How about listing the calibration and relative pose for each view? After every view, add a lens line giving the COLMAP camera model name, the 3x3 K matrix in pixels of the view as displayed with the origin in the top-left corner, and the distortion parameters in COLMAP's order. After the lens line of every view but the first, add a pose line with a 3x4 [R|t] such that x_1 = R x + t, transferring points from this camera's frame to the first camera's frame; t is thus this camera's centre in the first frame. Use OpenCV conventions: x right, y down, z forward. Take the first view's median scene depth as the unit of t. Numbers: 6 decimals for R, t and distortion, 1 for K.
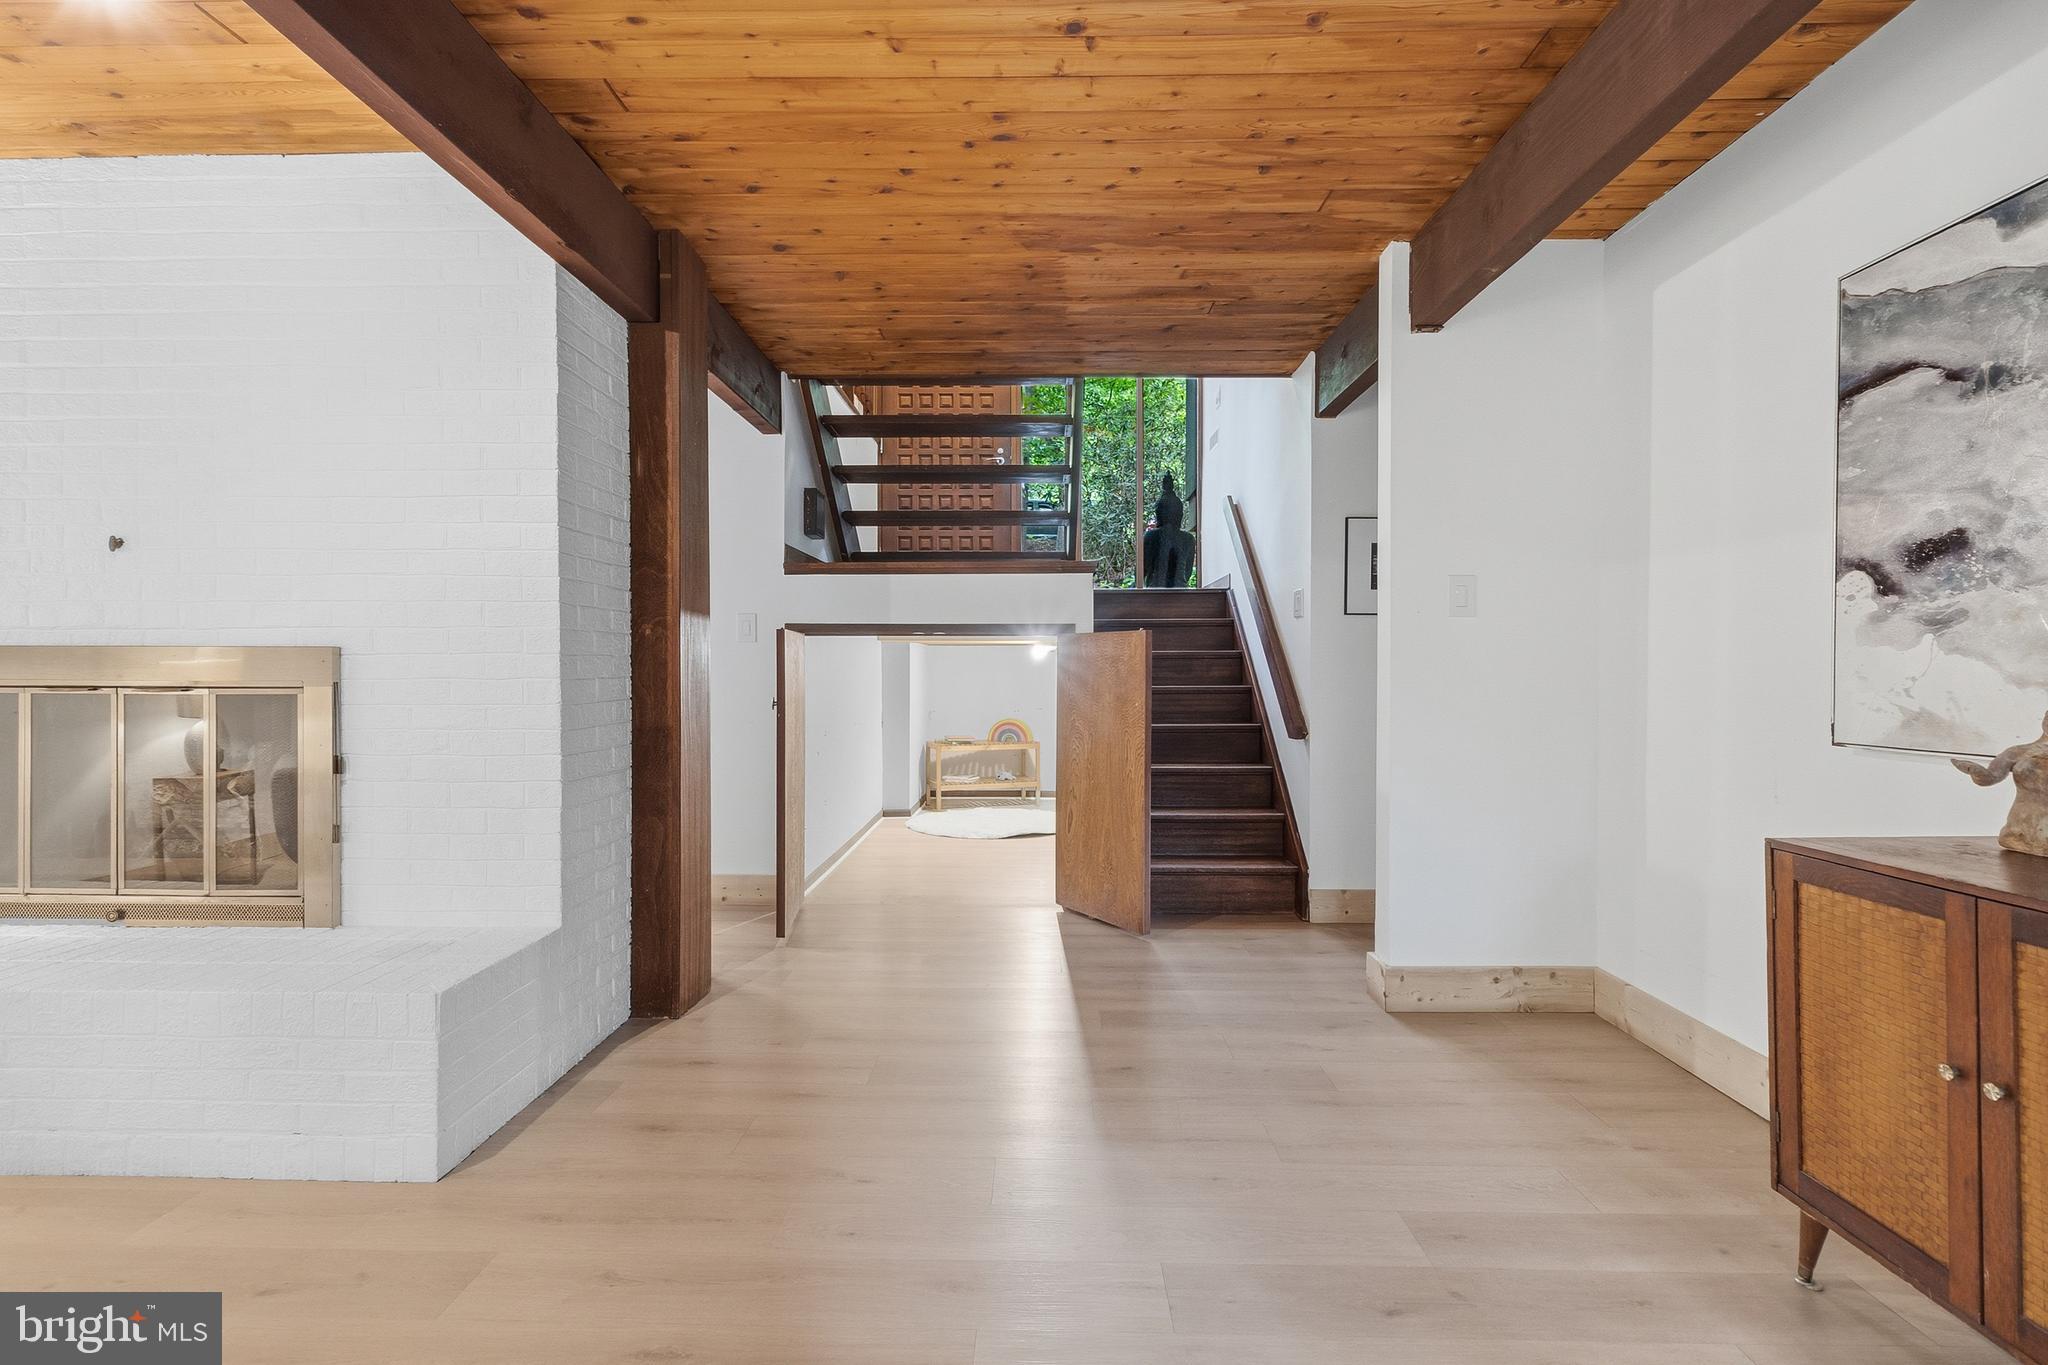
lens RADIAL K [[963.0, 0, 1027.1], [0, 963.0, 674.1], [0, 0, 1]] dist [-0.003103, 0.000114]
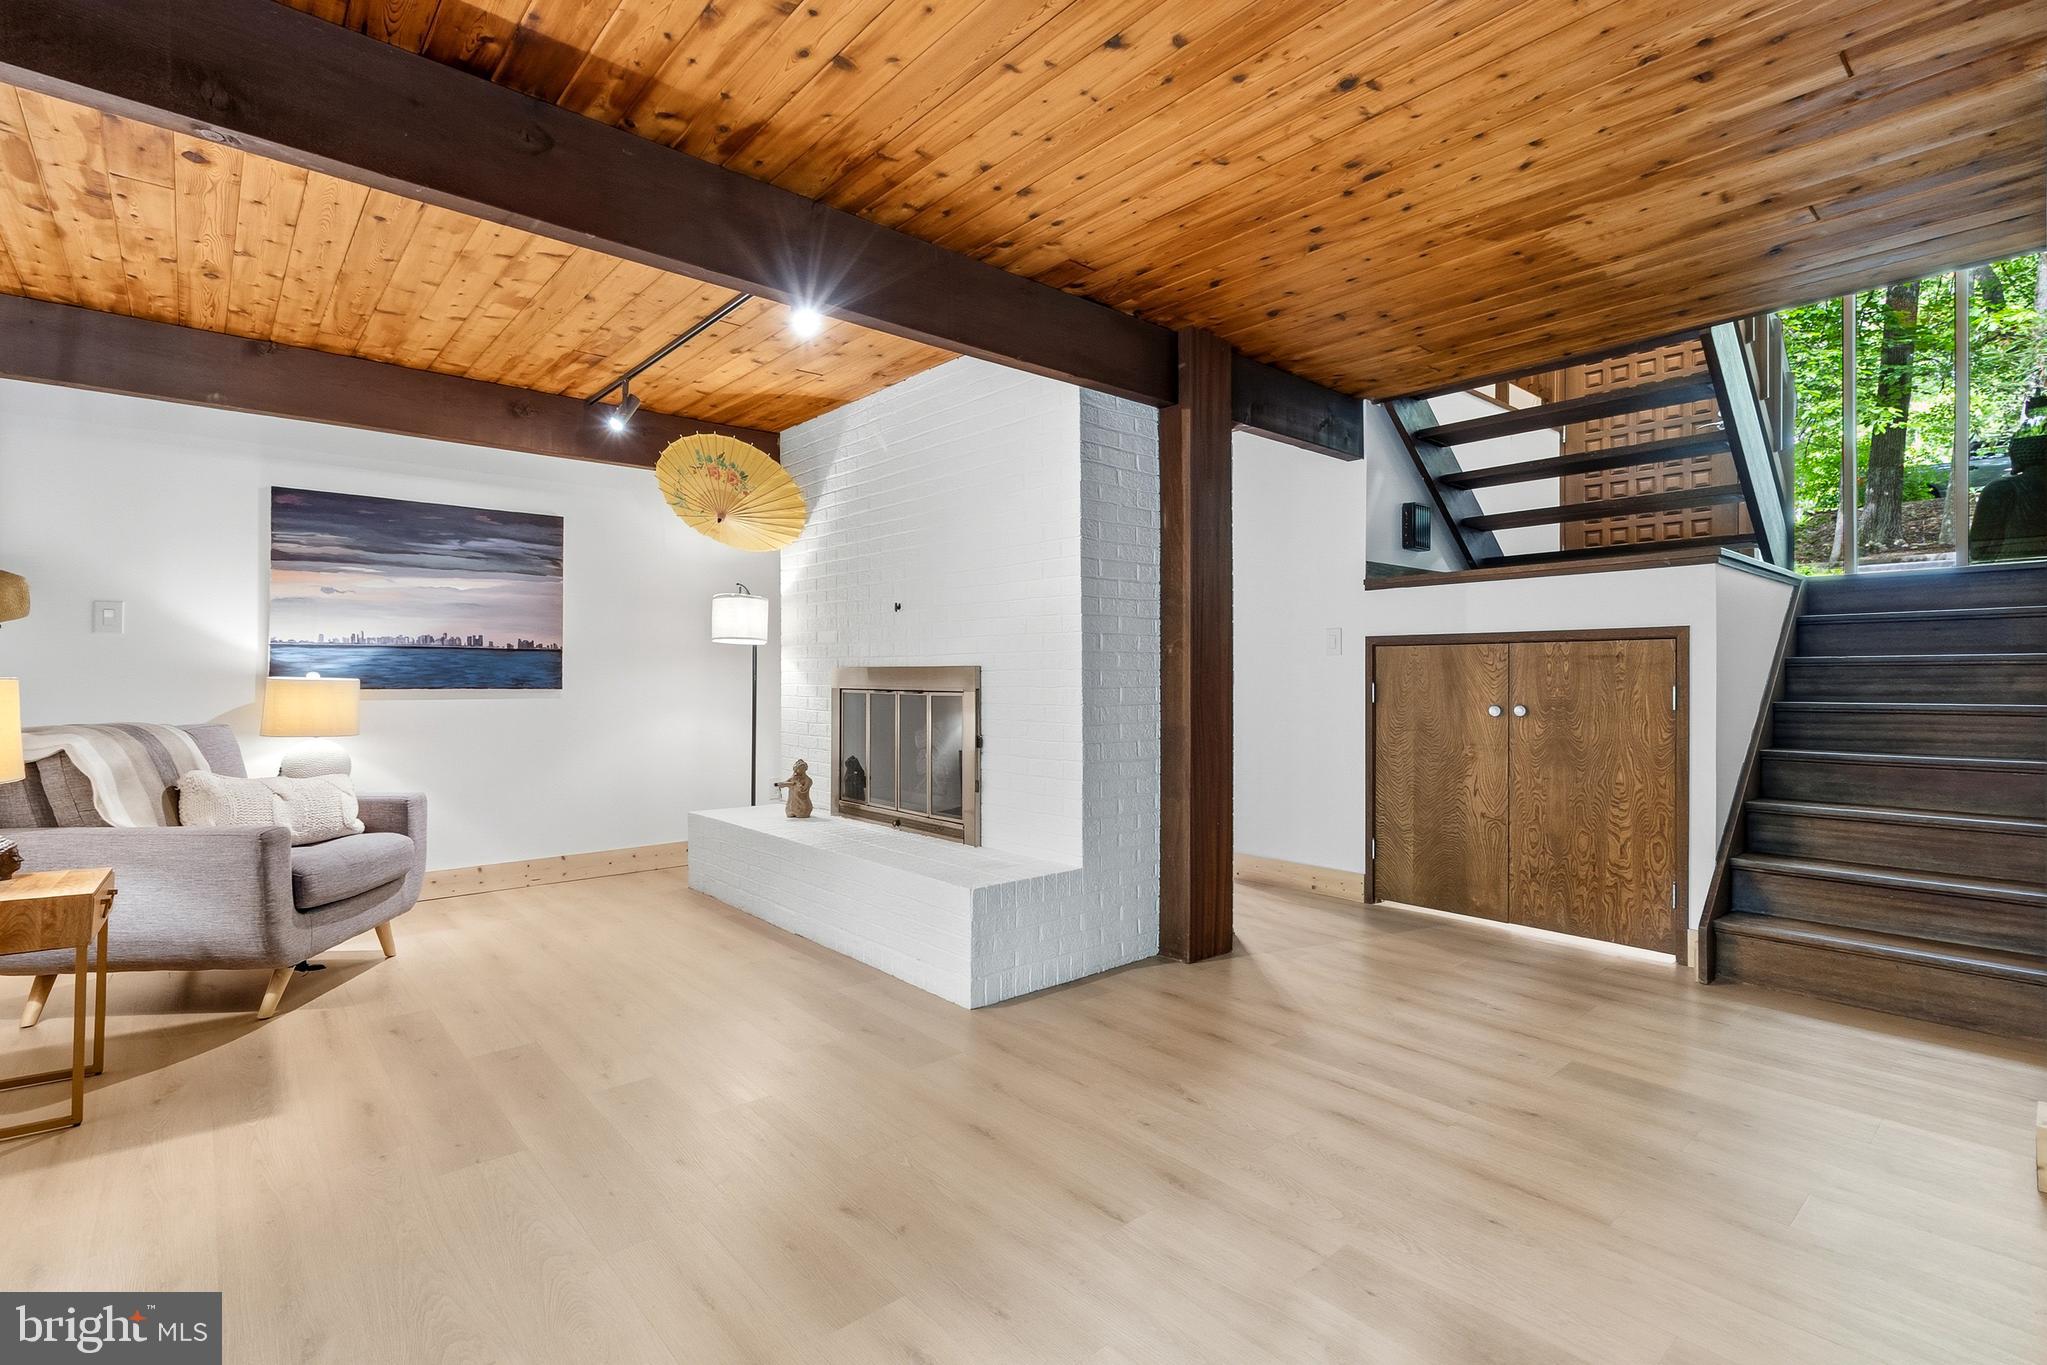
lens RADIAL K [[962.5, 0, 1013.0], [0, 962.5, 676.1], [0, 0, 1]] dist [-0.003103, 0.000114]
pose [[0.659622, -0.000525, -0.751597, 0.362031], [-0.003501, 0.999987, -0.003771, -0.004774], [0.751589, 0.005119, 0.659611, 0.011686]]
